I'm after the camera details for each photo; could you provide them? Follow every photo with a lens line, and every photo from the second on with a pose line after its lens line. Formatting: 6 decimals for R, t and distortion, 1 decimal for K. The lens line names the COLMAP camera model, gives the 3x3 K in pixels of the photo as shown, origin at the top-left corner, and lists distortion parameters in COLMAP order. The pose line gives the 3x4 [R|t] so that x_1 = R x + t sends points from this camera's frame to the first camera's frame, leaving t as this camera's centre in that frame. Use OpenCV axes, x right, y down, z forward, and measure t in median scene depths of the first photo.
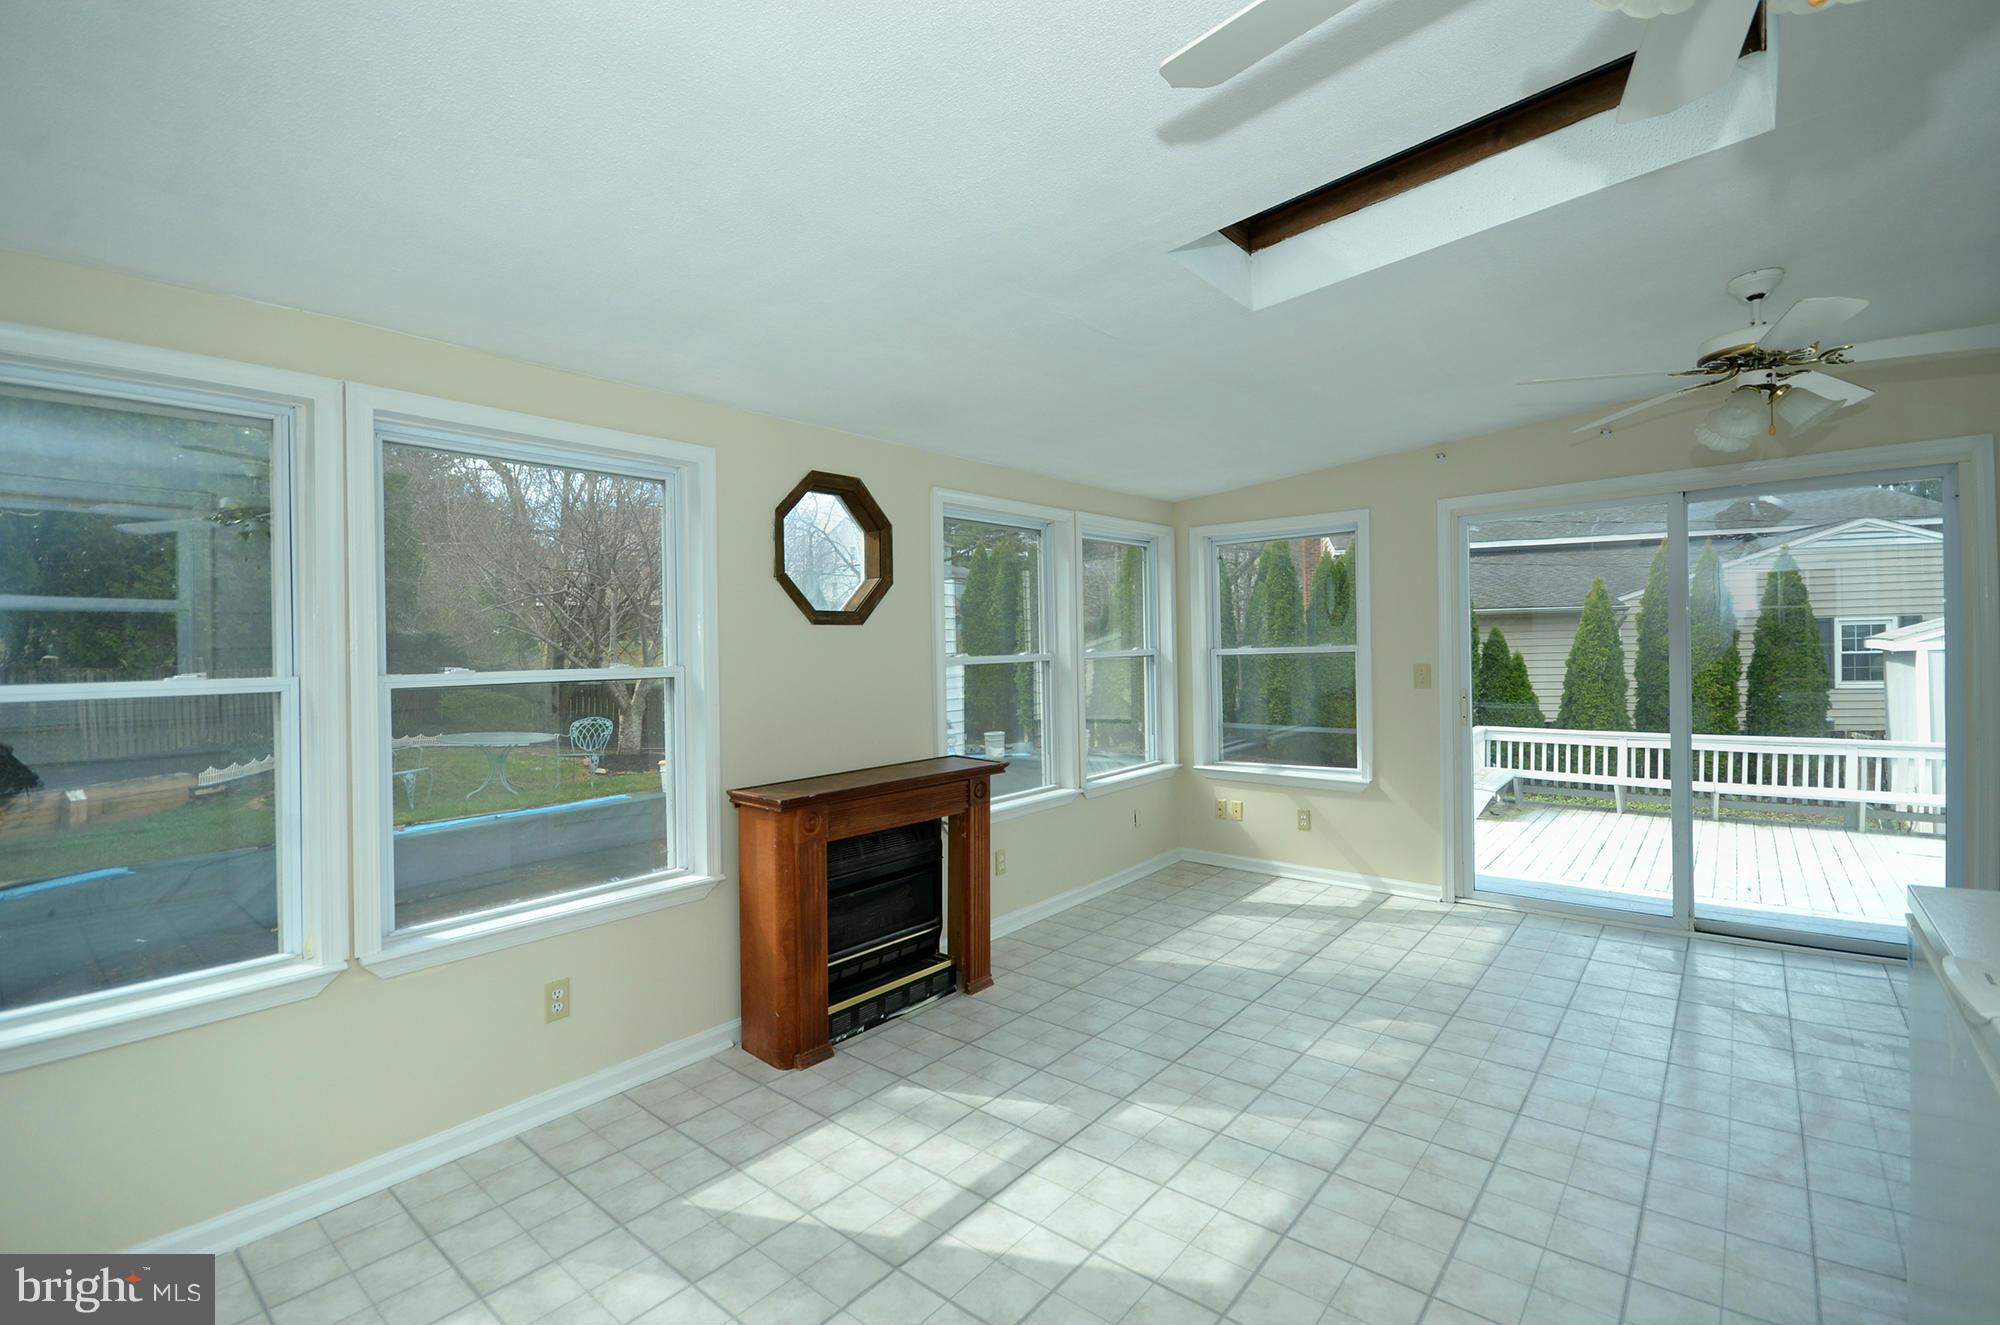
lens RADIAL K [[890.8, 0, 1005.4], [0, 890.8, 667.5], [0, 0, 1]] dist [0.001367, 0.000101]
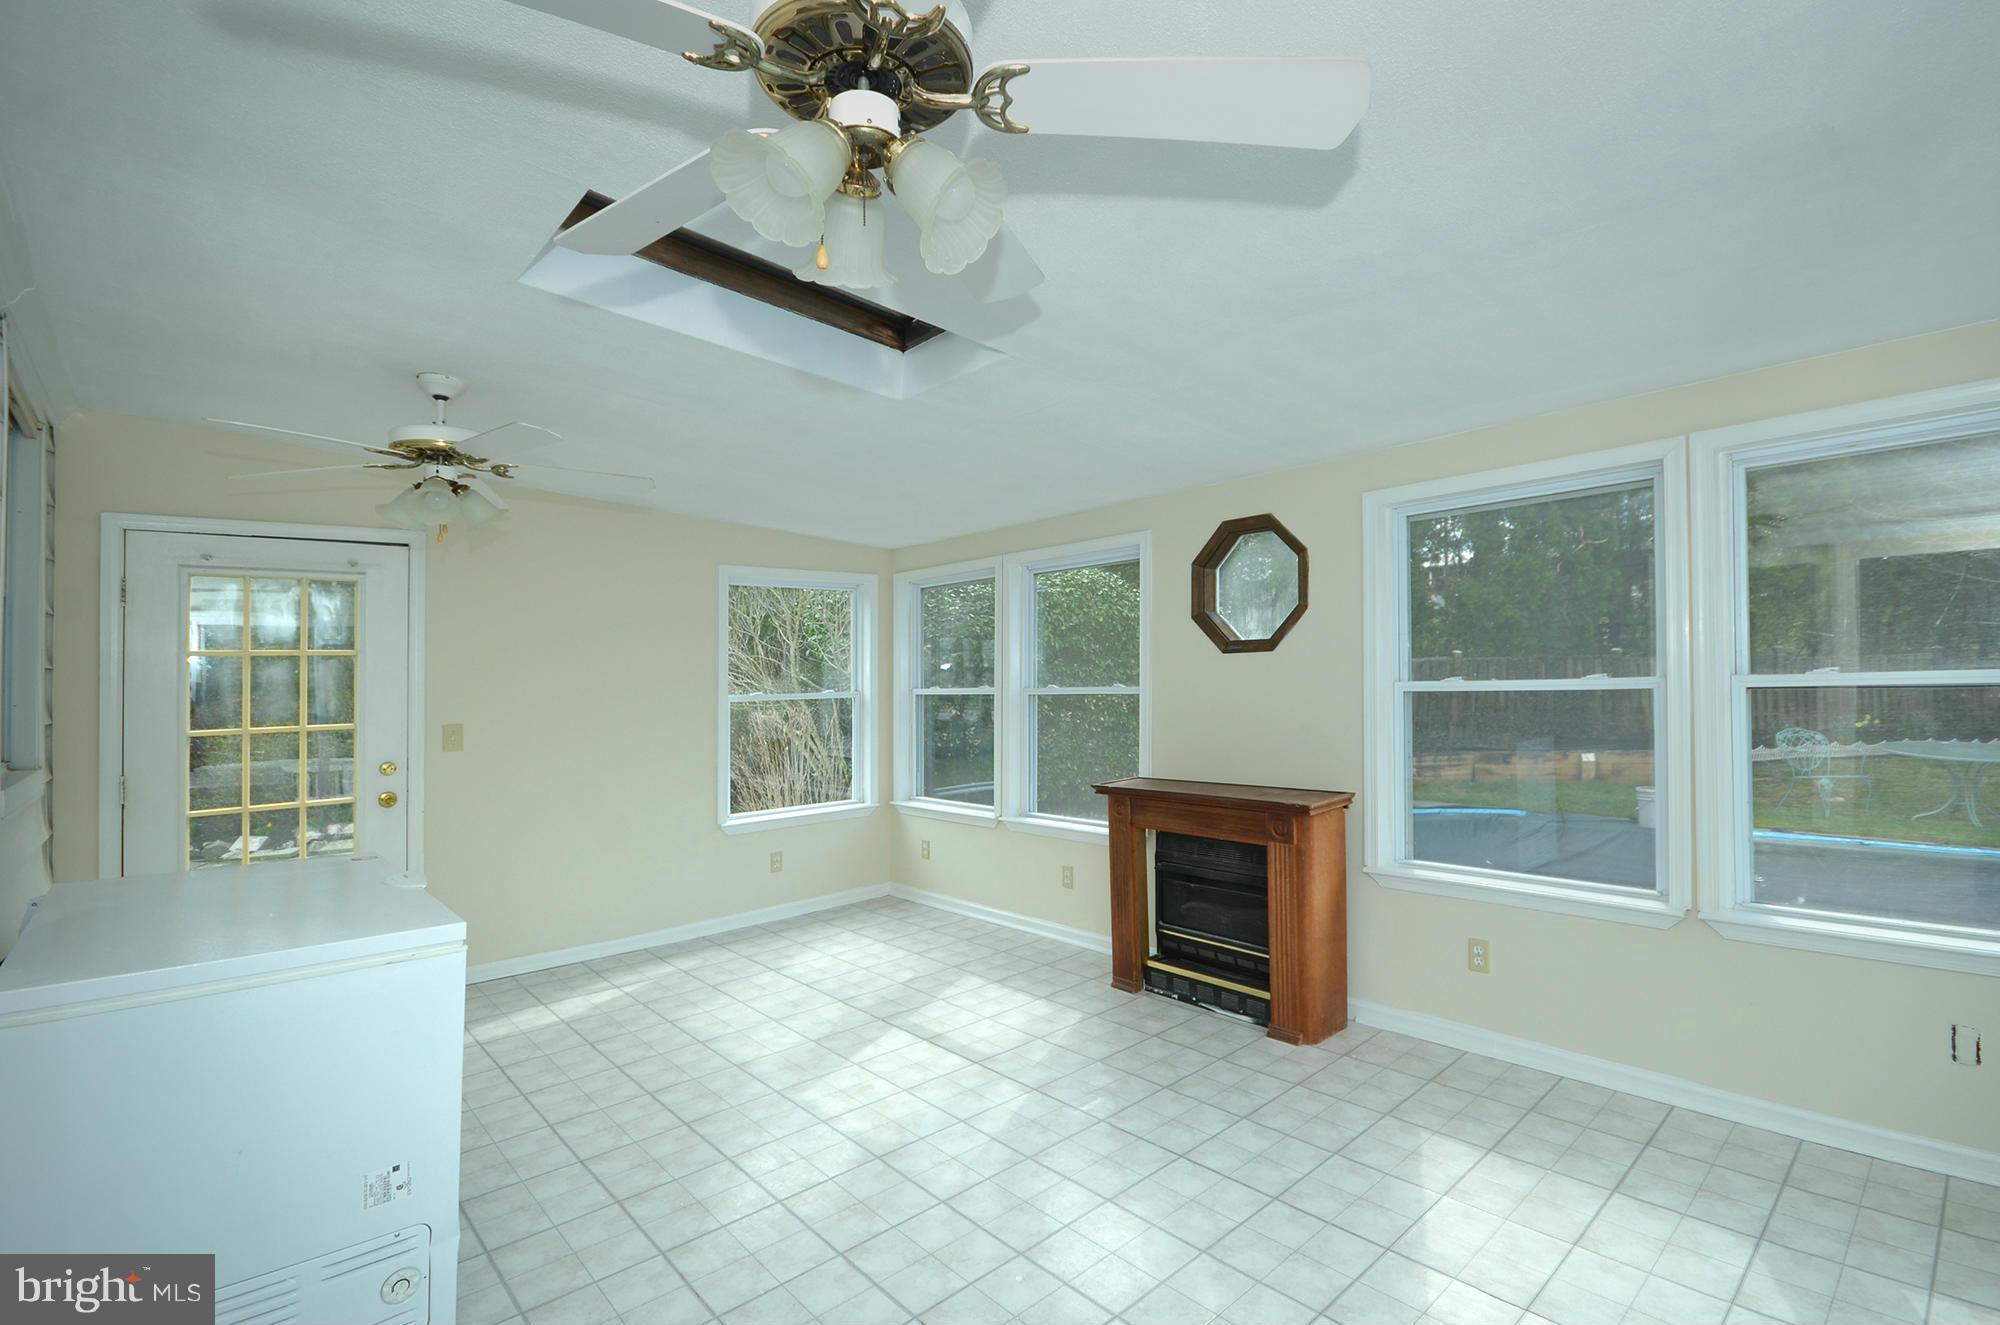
lens RADIAL K [[890.8, 0, 1005.4], [0, 890.8, 667.5], [0, 0, 1]] dist [0.001367, 0.000101]
pose [[-0.143091, 0.012263, -0.989634, 1.009838], [0.019070, 0.999772, 0.009632, -0.048014], [0.989526, -0.017494, -0.143292, 0.920995]]
